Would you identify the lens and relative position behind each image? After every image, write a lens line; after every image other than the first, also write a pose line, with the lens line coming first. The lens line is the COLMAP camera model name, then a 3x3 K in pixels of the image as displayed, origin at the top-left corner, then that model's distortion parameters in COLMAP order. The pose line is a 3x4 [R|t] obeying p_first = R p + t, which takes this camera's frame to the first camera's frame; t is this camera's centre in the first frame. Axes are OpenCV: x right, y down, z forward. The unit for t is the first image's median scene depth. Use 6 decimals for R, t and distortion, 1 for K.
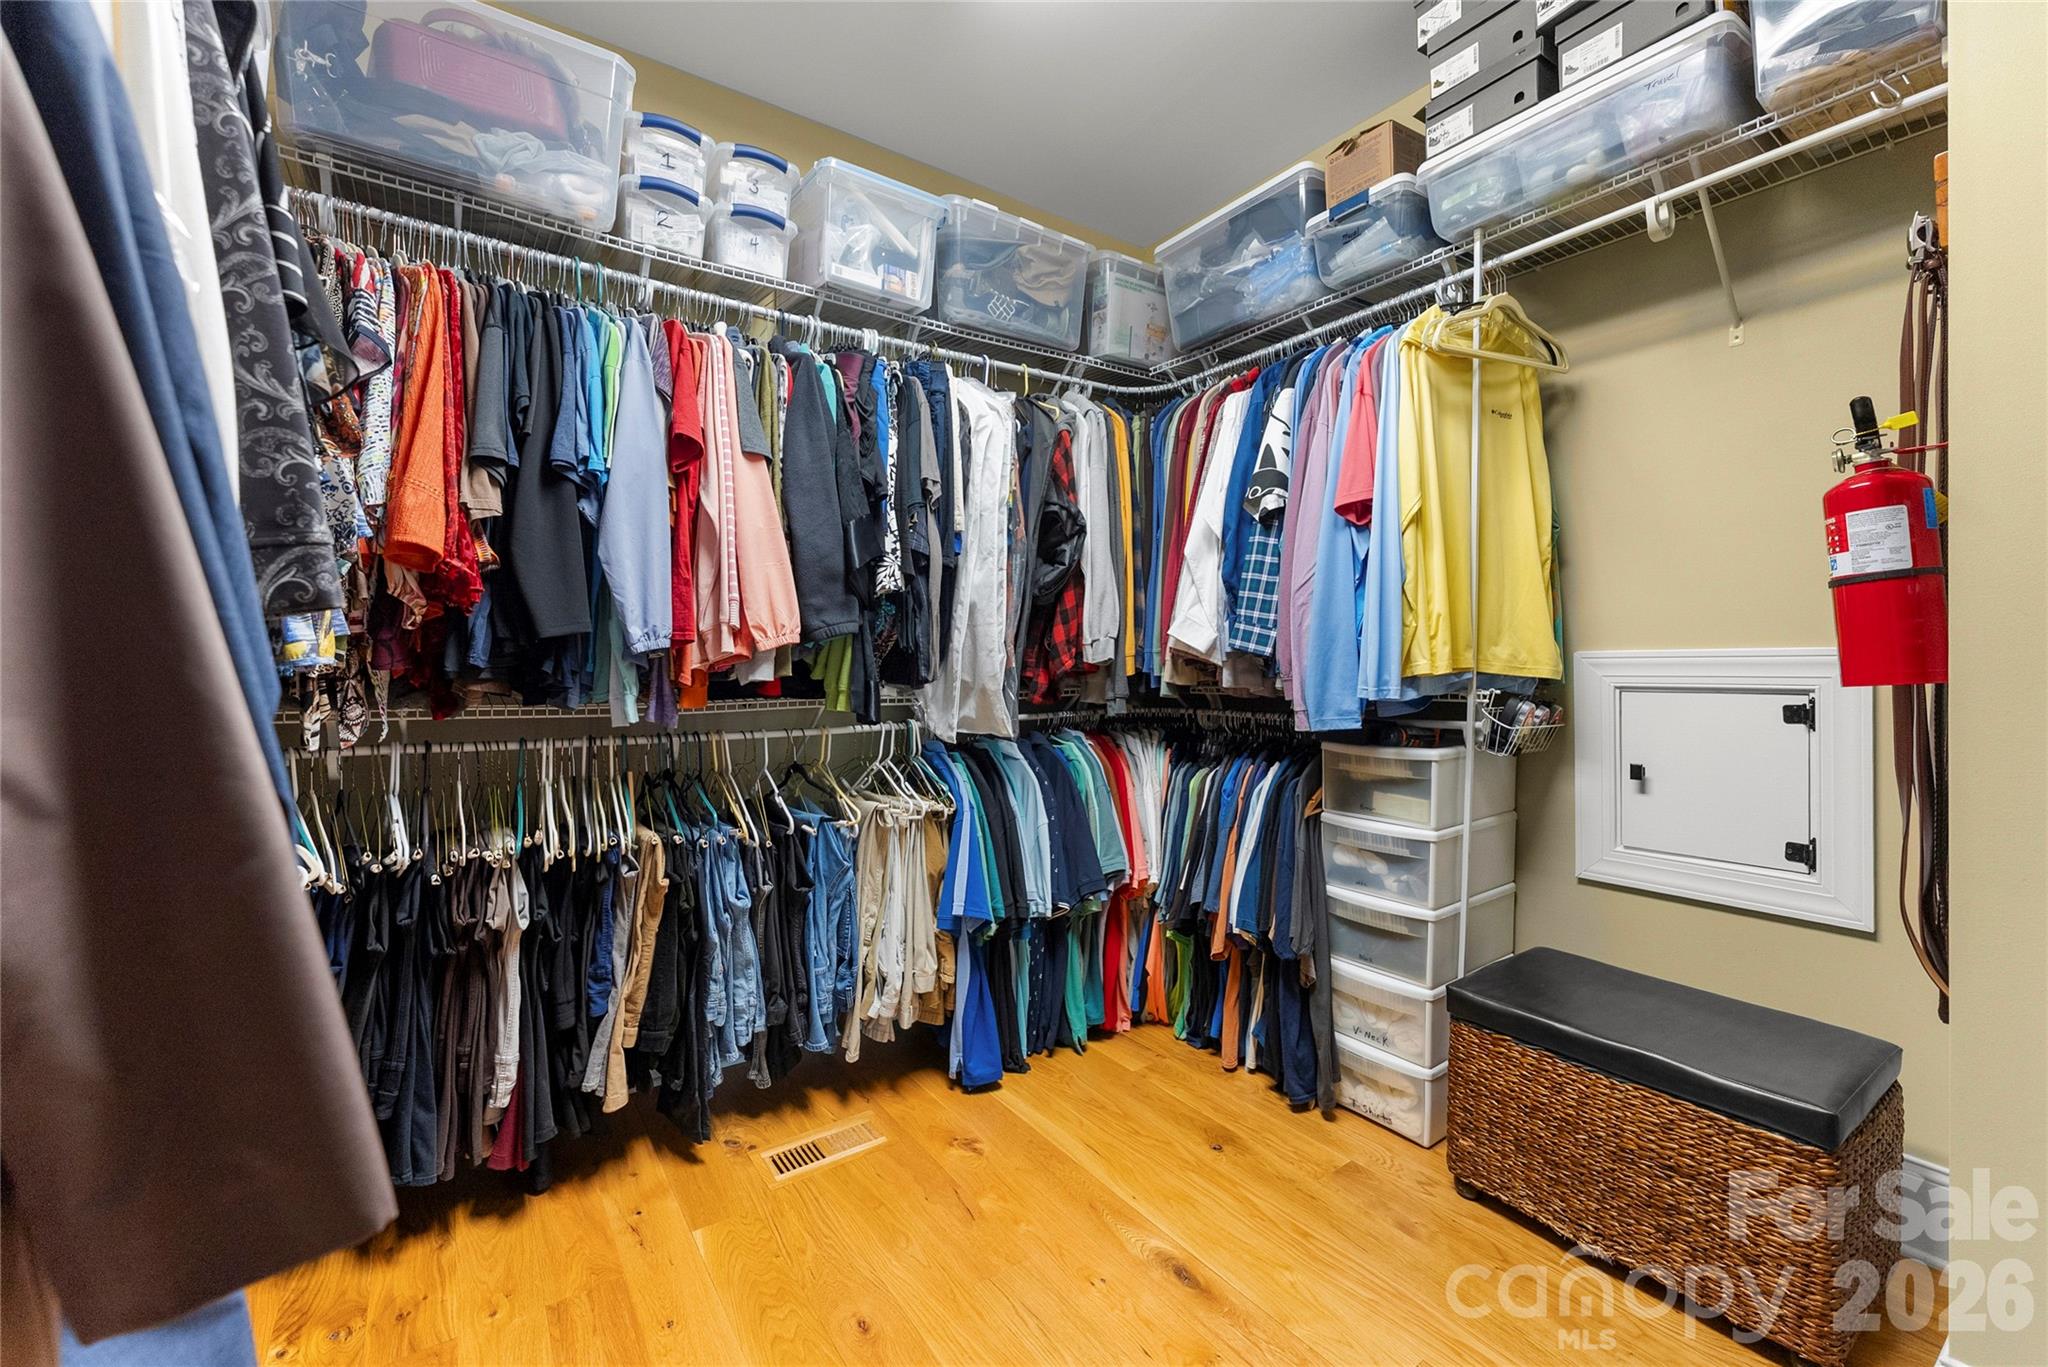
lens RADIAL K [[834.2, 0, 1027.2], [0, 834.2, 668.2], [0, 0, 1]] dist [-0.002755, 0.000723]
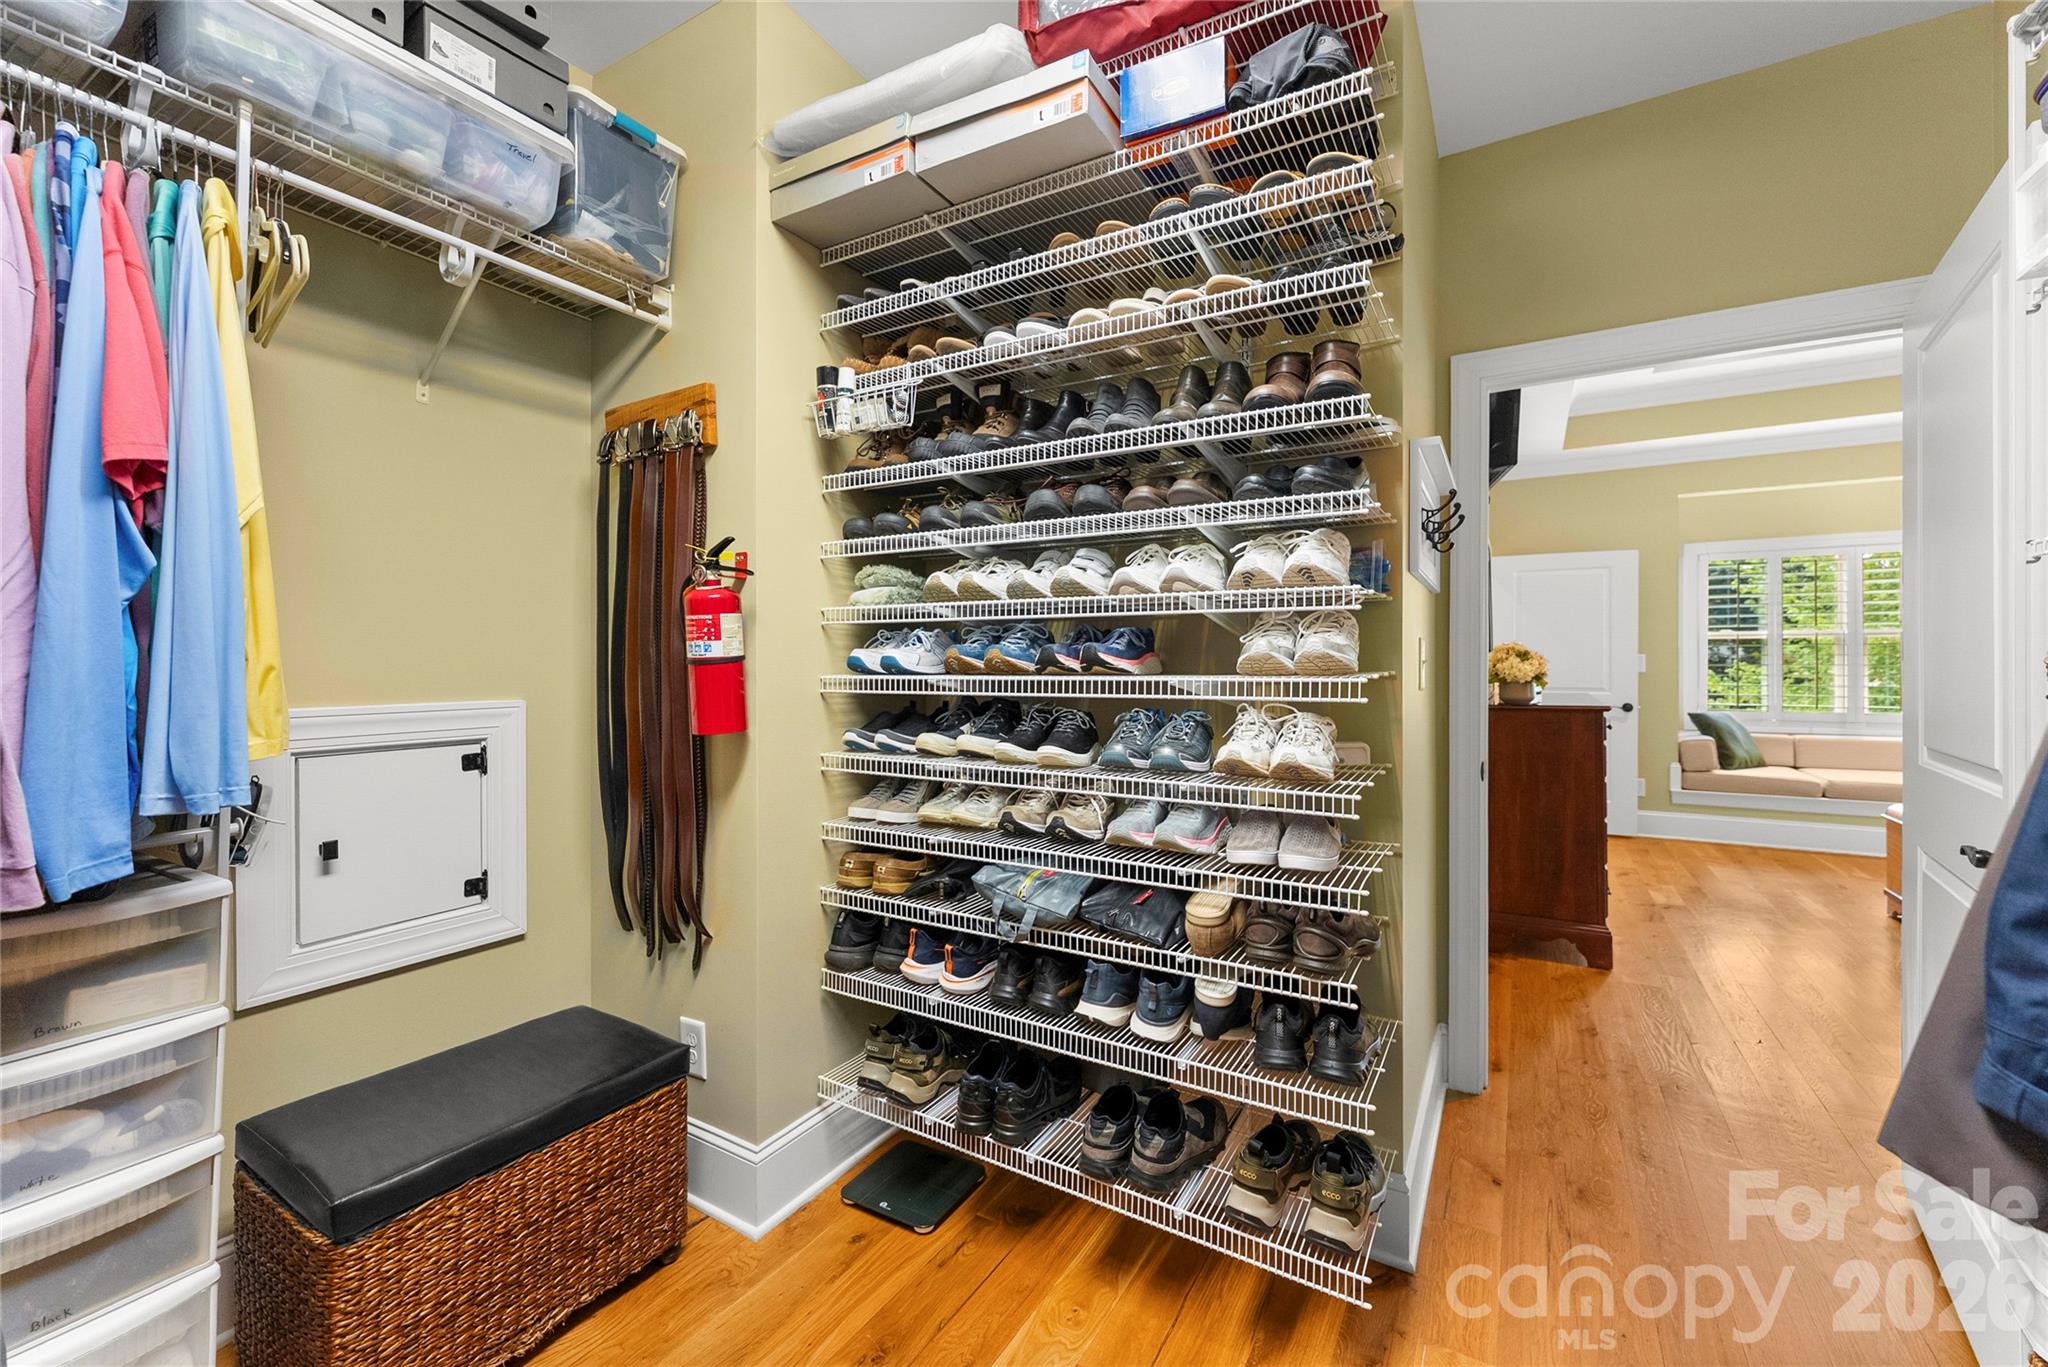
lens RADIAL K [[834.2, 0, 1027.2], [0, 834.2, 668.2], [0, 0, 1]] dist [-0.002755, 0.000723]
pose [[-0.413007, 0.000937, 0.910727, -0.373096], [0.012152, 0.999916, 0.004482, -0.062915], [-0.910647, 0.012919, -0.412984, 0.761467]]
